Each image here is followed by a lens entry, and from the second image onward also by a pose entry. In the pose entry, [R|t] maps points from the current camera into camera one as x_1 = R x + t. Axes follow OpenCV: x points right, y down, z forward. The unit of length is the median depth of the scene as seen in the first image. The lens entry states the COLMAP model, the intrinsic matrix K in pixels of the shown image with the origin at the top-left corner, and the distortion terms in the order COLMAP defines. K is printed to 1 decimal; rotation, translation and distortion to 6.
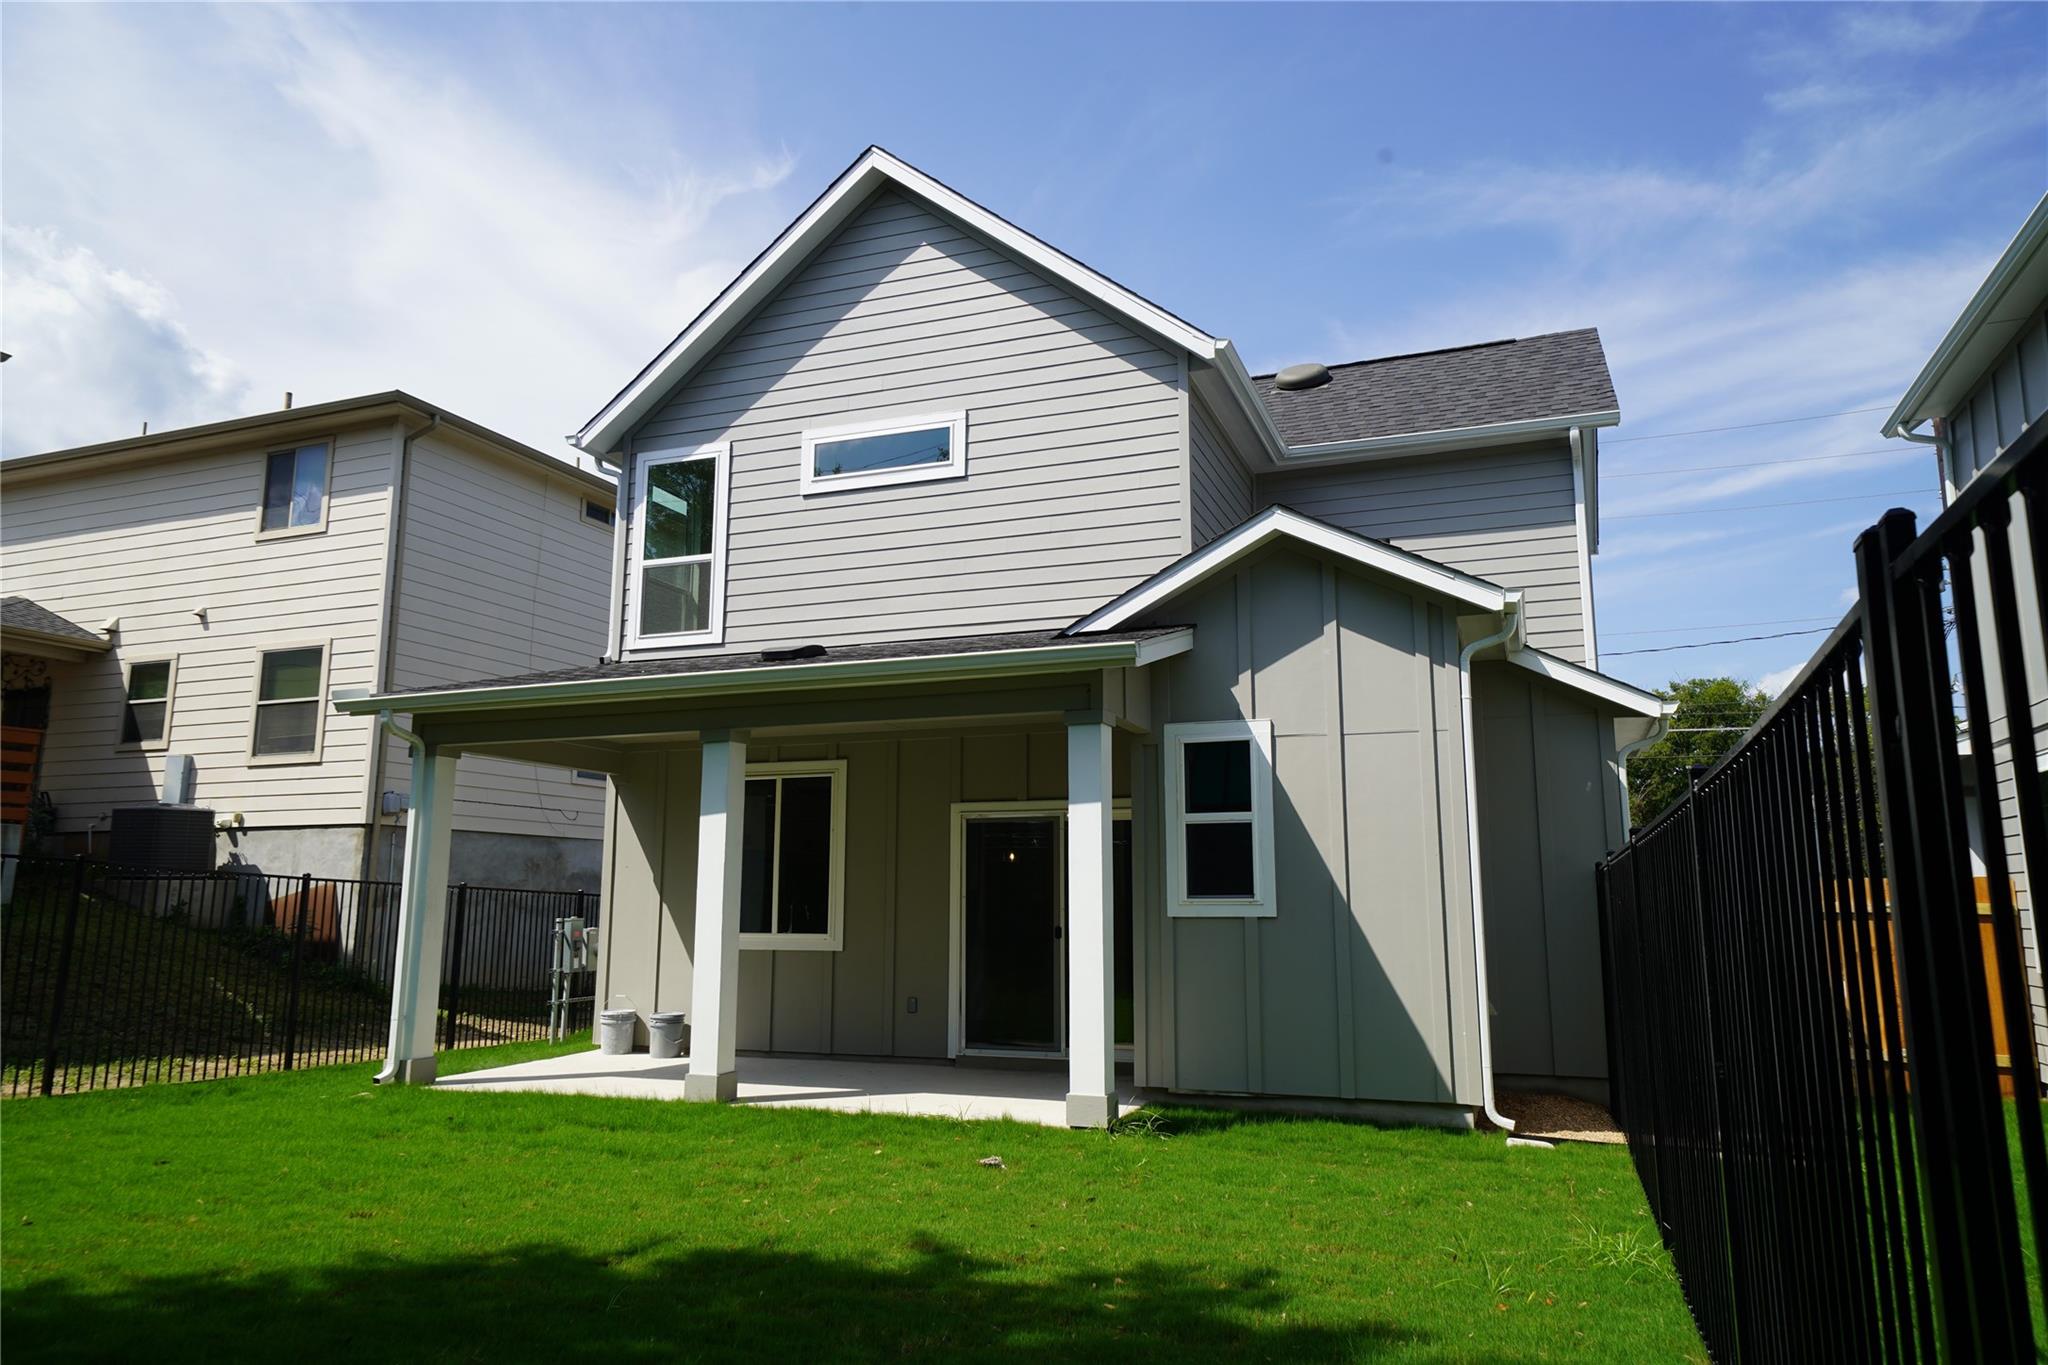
lens RADIAL K [[1337.9, 0, 1026.6], [0, 1337.9, 688.7], [0, 0, 1]] dist [0.024025, 0.000530]
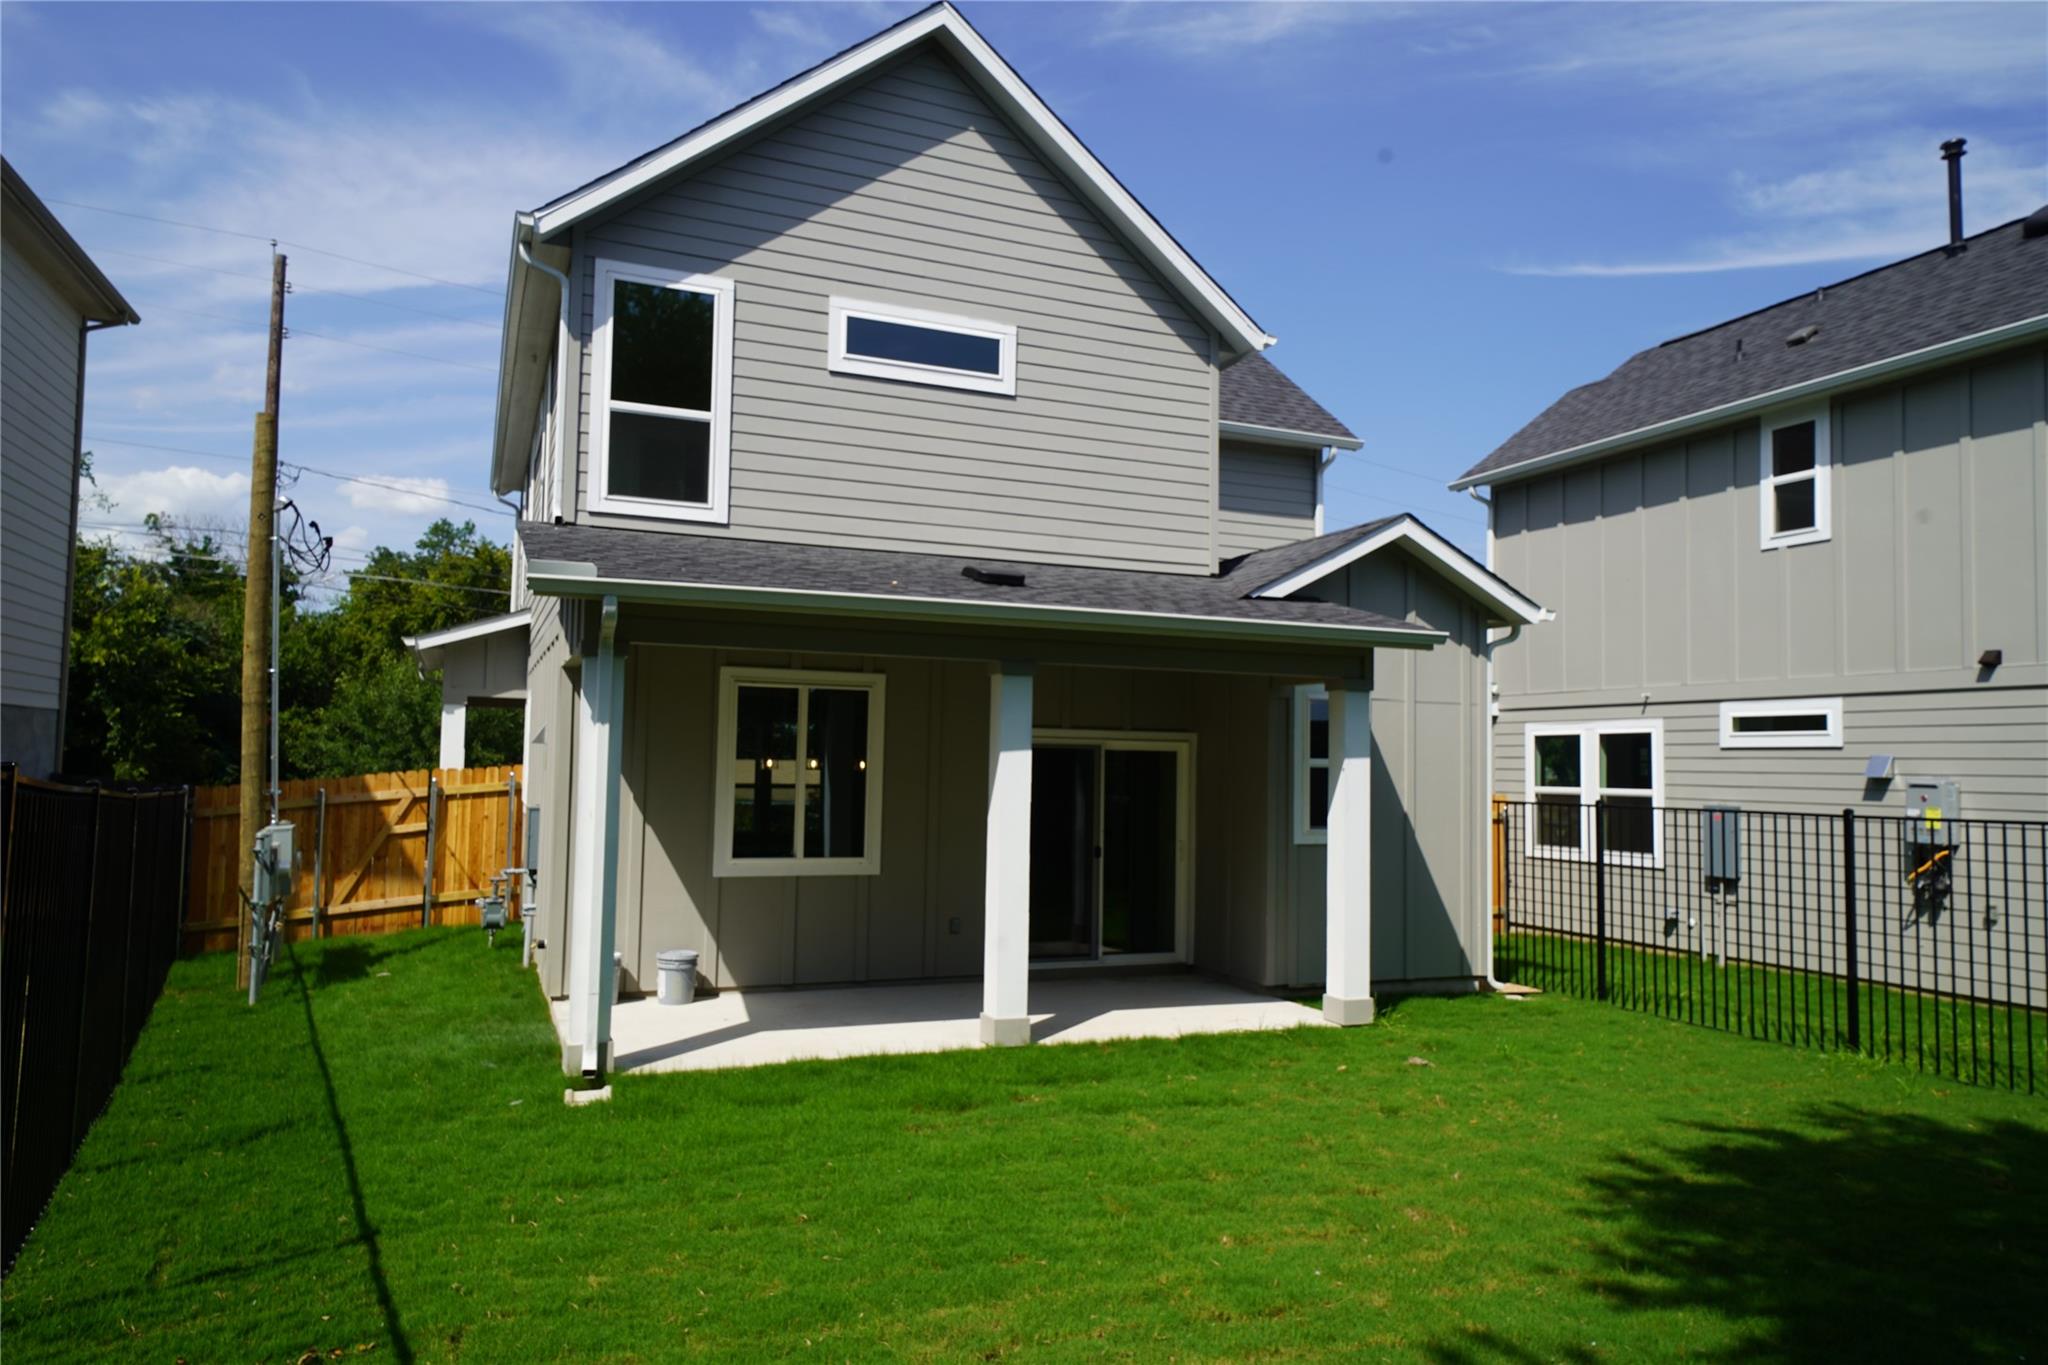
lens RADIAL K [[1337.9, 0, 1026.9], [0, 1337.9, 682.1], [0, 0, 1]] dist [0.024025, 0.000530]
pose [[0.724149, 0.052001, 0.687680, -0.699374], [-0.128786, 0.989809, 0.060769, -0.011026], [-0.677511, -0.132570, 0.723466, 0.250437]]
